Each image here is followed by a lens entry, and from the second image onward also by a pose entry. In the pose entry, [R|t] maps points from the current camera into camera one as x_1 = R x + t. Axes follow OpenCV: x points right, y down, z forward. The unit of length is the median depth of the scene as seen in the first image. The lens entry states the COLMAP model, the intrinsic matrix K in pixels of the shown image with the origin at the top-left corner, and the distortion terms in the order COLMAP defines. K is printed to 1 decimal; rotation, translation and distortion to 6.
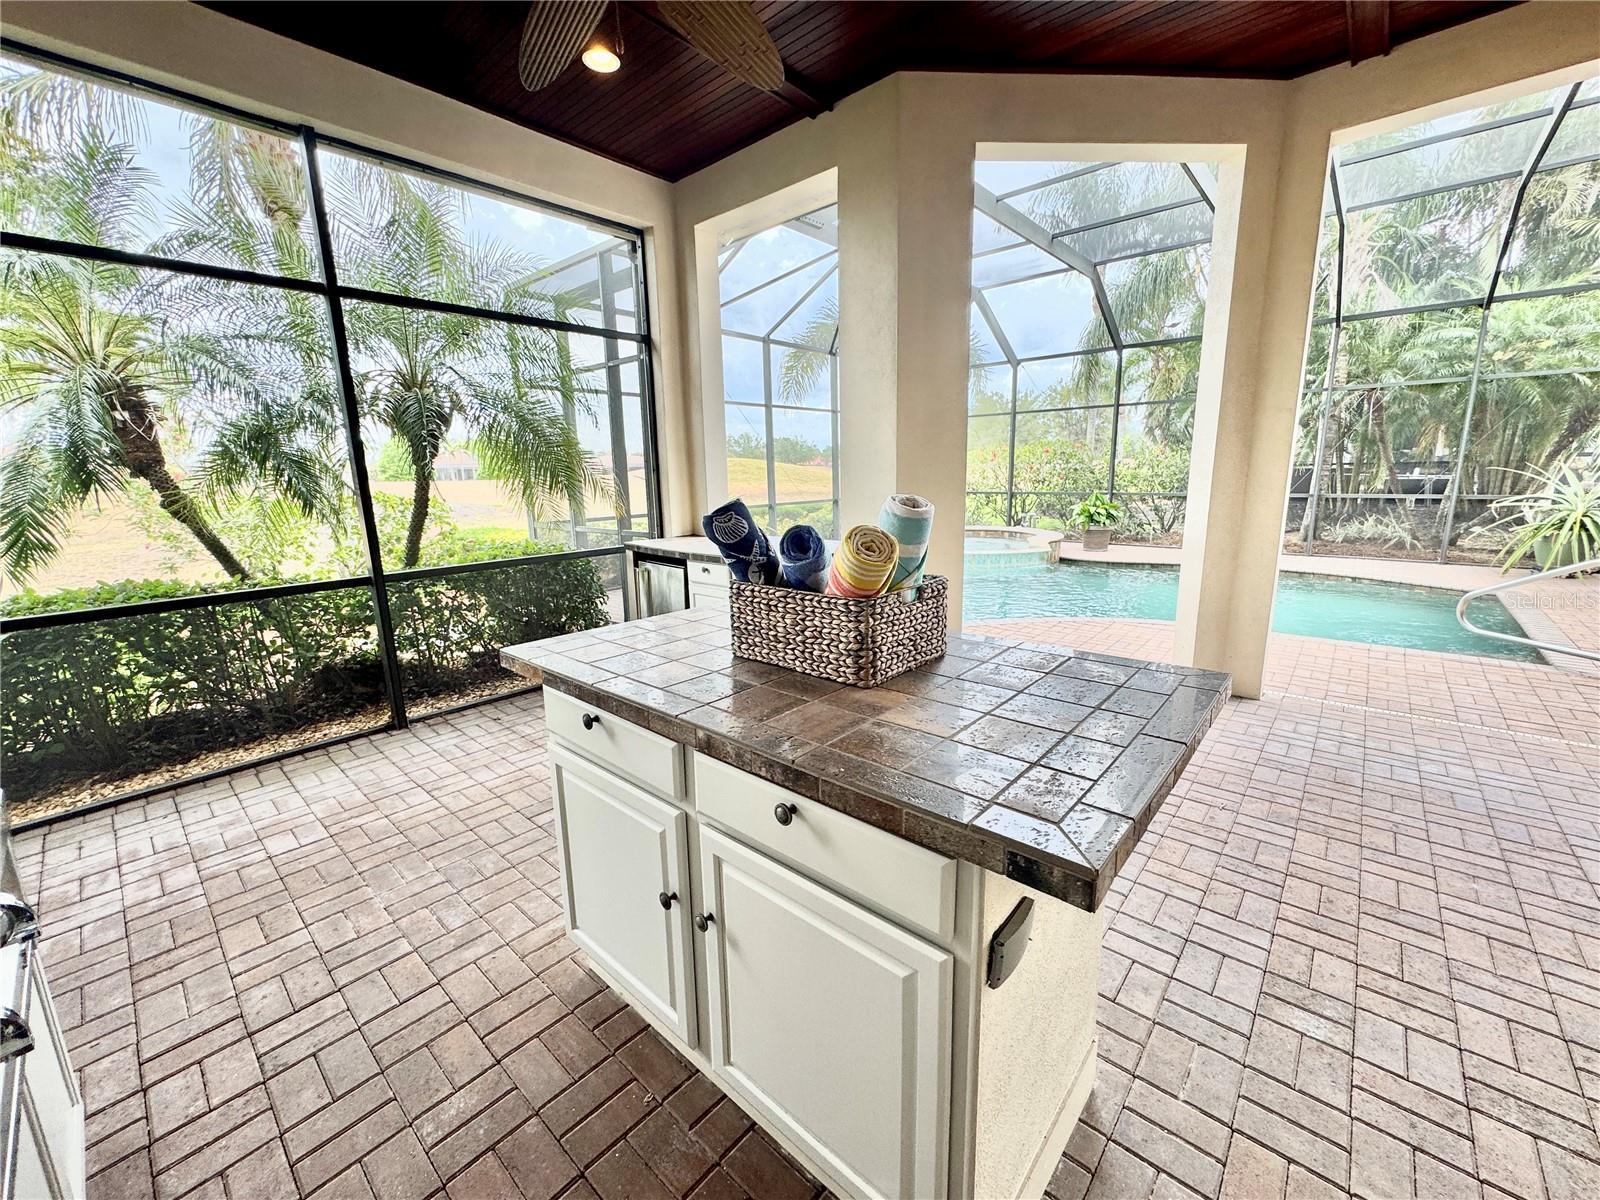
lens RADIAL K [[643.6, 0, 800.6], [0, 643.6, 597.9], [0, 0, 1]] dist [0.000101, -0.000093]
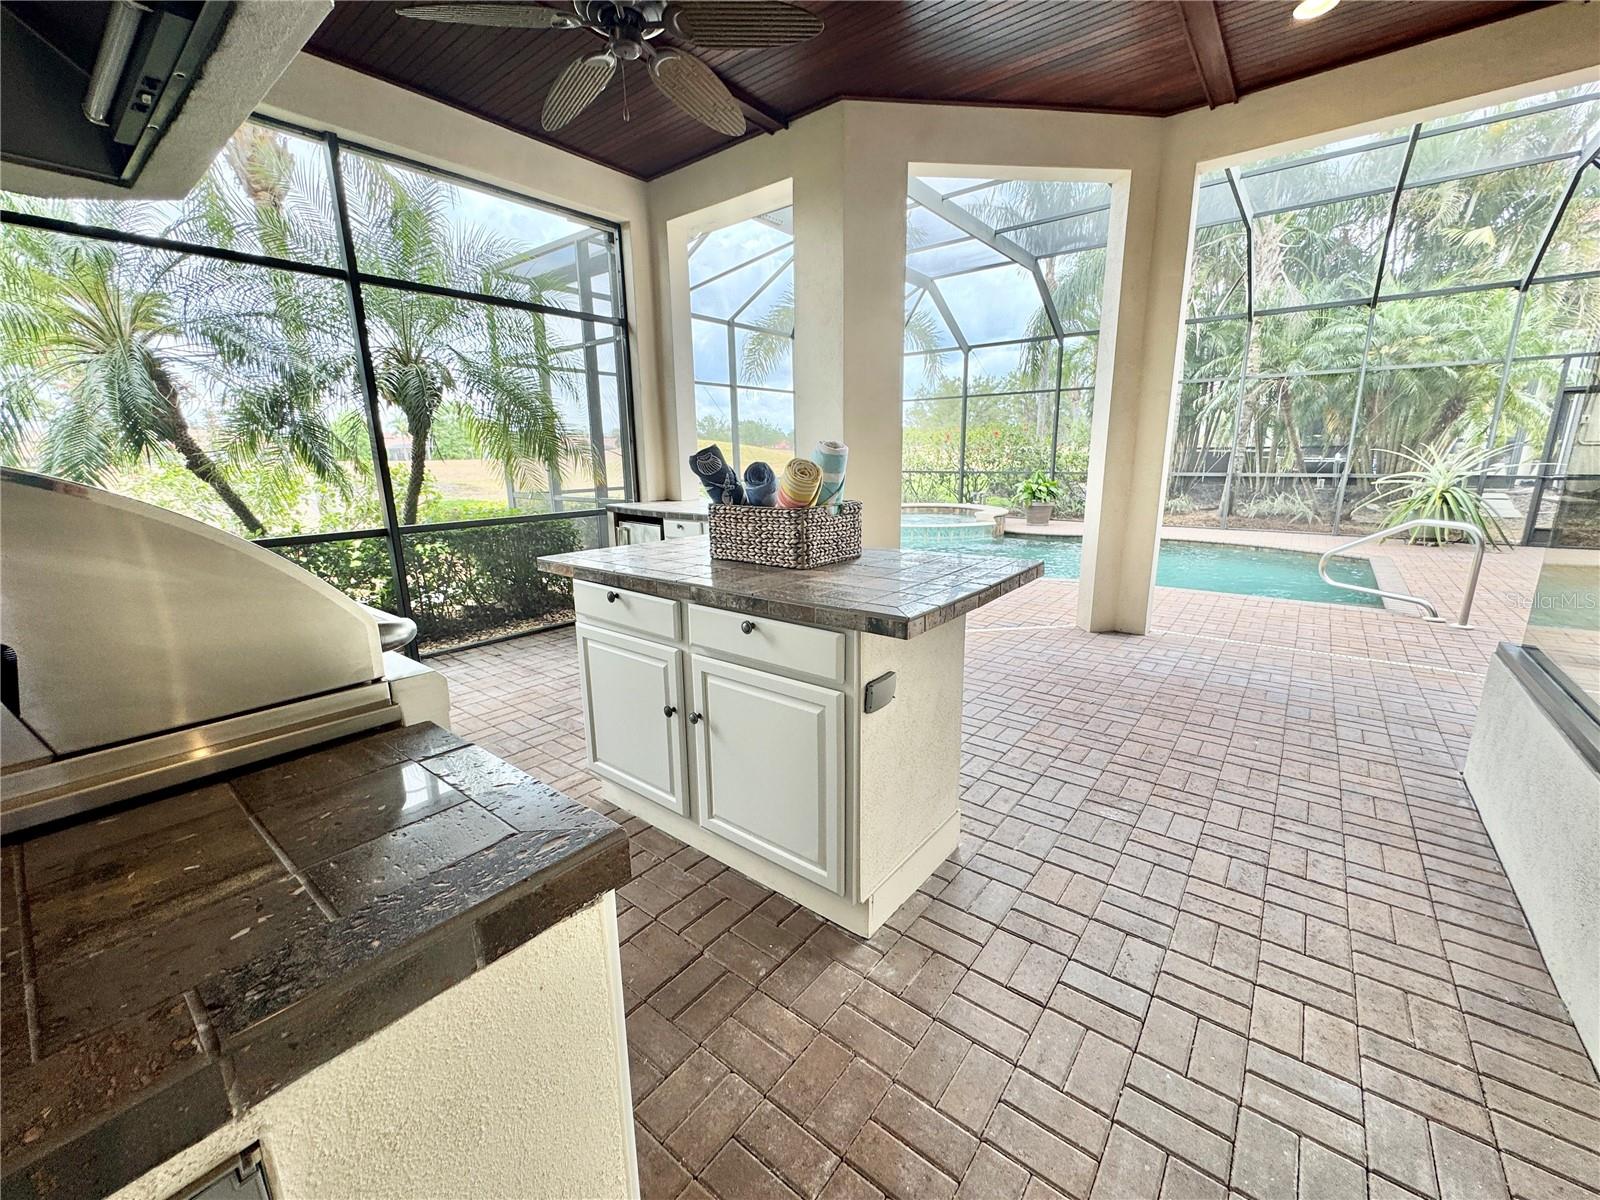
lens RADIAL K [[643.6, 0, 800.6], [0, 643.6, 597.9], [0, 0, 1]] dist [0.000101, -0.000093]
pose [[0.998567, -0.004148, 0.053347, 0.005520], [0.002874, 0.999709, 0.023936, 0.052853], [-0.053431, -0.023749, 0.998289, -0.152043]]
